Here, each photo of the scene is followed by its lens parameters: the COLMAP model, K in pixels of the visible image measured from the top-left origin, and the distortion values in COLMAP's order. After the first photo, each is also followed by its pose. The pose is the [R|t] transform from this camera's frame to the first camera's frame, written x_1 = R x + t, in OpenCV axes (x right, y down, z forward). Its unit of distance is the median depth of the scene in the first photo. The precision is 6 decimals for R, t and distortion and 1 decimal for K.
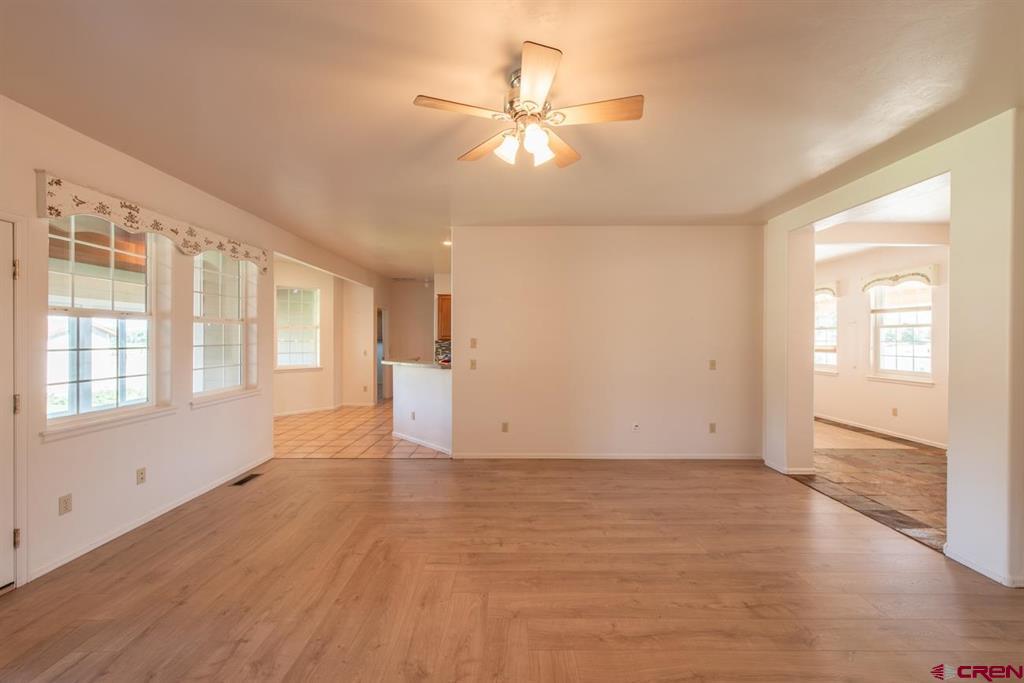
lens RADIAL K [[399.6, 0, 513.1], [0, 399.6, 340.9], [0, 0, 1]] dist [0.016599, -0.004828]
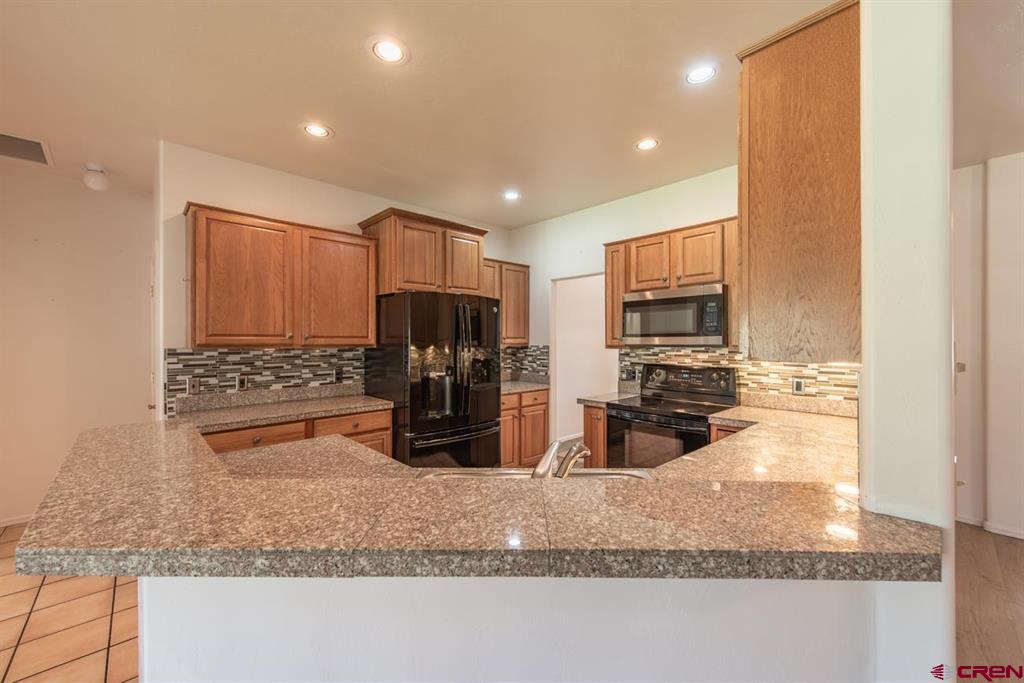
lens RADIAL K [[399.6, 0, 513.1], [0, 399.6, 340.9], [0, 0, 1]] dist [0.016599, -0.004828]
pose [[0.732289, -0.005286, 0.680973, -0.576625], [0.008516, 0.999963, -0.001396, -0.011599], [-0.680941, 0.006821, 0.732307, 1.565362]]
